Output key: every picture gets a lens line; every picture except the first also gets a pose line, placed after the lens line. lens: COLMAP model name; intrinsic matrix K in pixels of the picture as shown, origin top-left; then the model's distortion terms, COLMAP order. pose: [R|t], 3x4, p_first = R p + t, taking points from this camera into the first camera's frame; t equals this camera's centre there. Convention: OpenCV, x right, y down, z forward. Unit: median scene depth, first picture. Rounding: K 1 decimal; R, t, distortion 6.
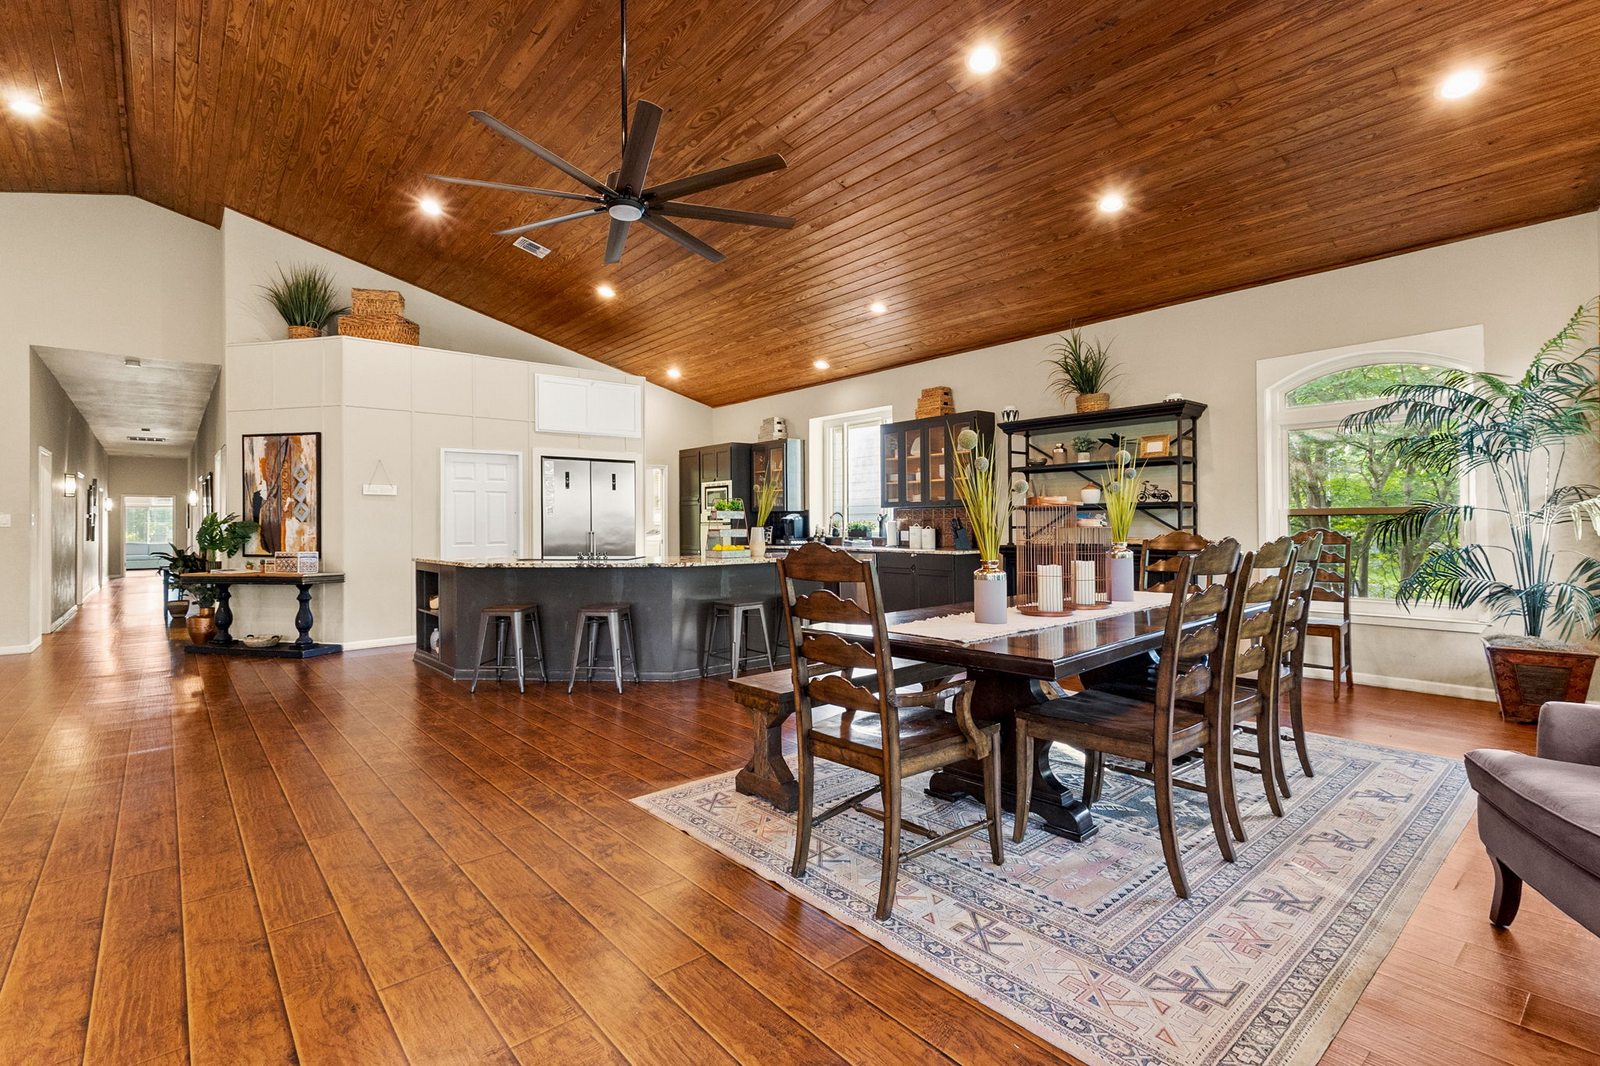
lens RADIAL K [[739.3, 0, 802.0], [0, 739.3, 521.2], [0, 0, 1]] dist [0.018991, -0.003781]
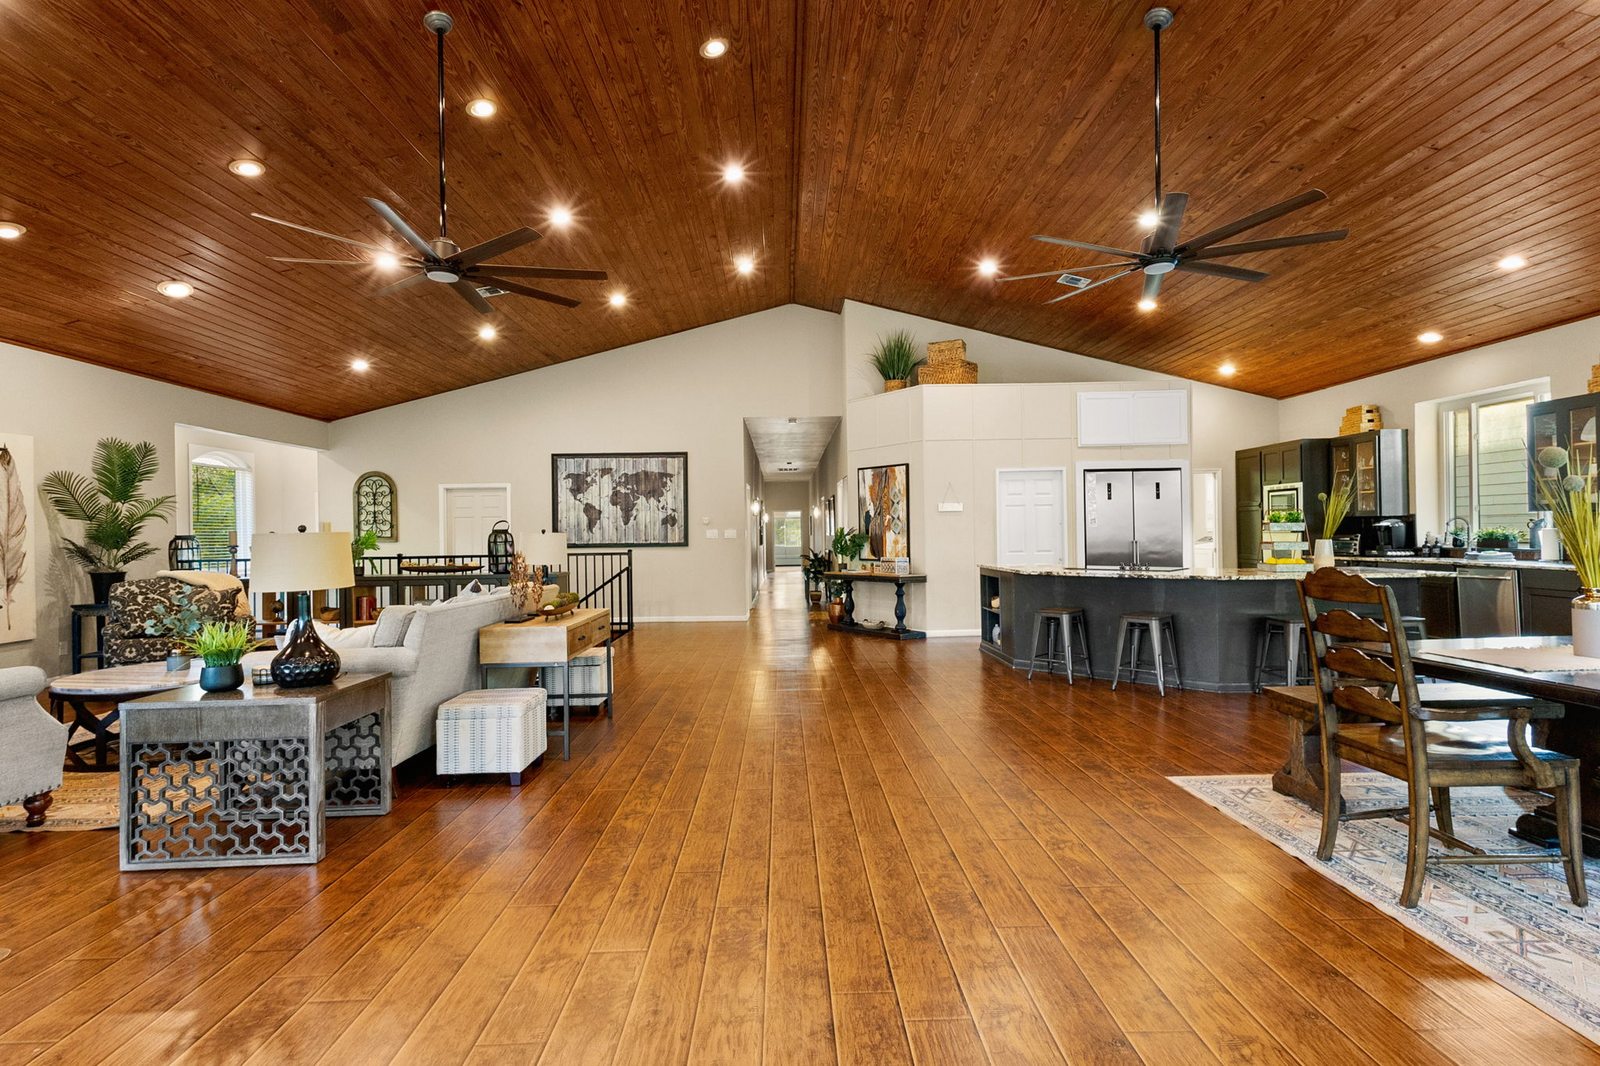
lens RADIAL K [[739.3, 0, 803.1], [0, 739.3, 533.9], [0, 0, 1]] dist [0.018991, -0.003781]
pose [[0.764650, -0.008067, -0.644395, 0.043381], [0.014696, 0.999880, 0.004920, -0.012864], [0.644278, -0.013232, 0.764677, -0.130190]]
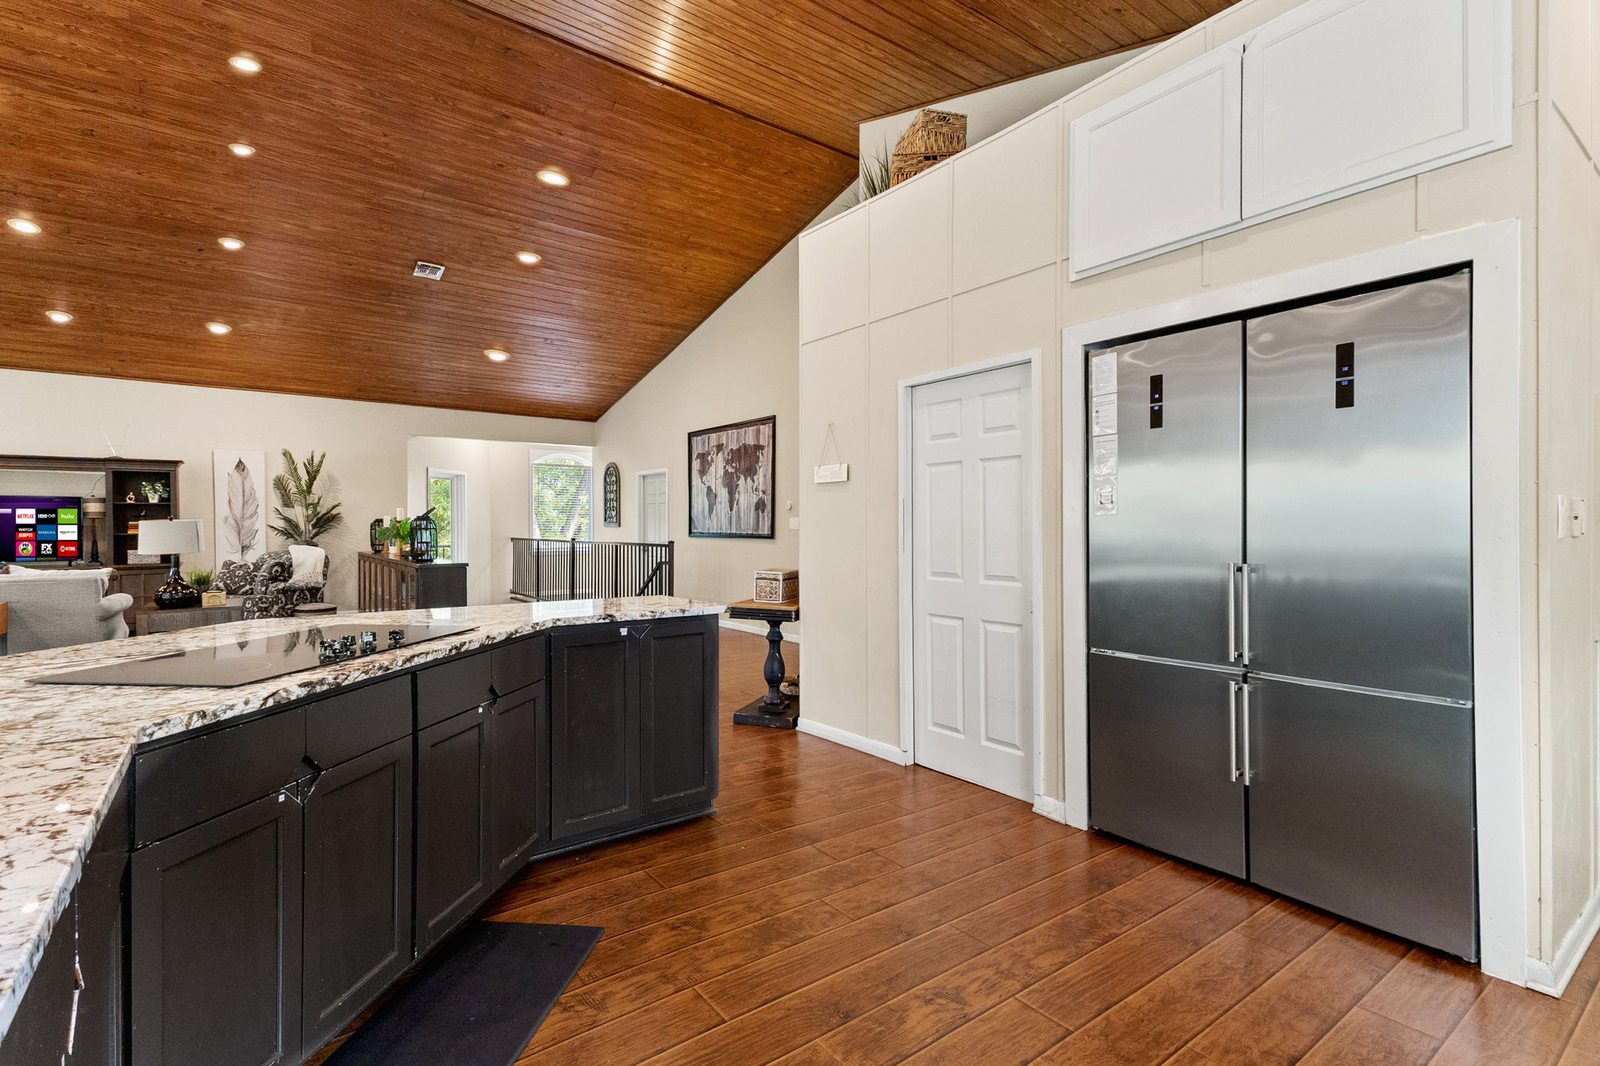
lens RADIAL K [[739.3, 0, 805.1], [0, 739.3, 529.5], [0, 0, 1]] dist [0.018991, -0.003781]
pose [[-0.065989, 0.008460, -0.997785, 0.027951], [0.003122, 0.999961, 0.008272, -0.004691], [0.997815, -0.002569, -0.066012, 1.650166]]
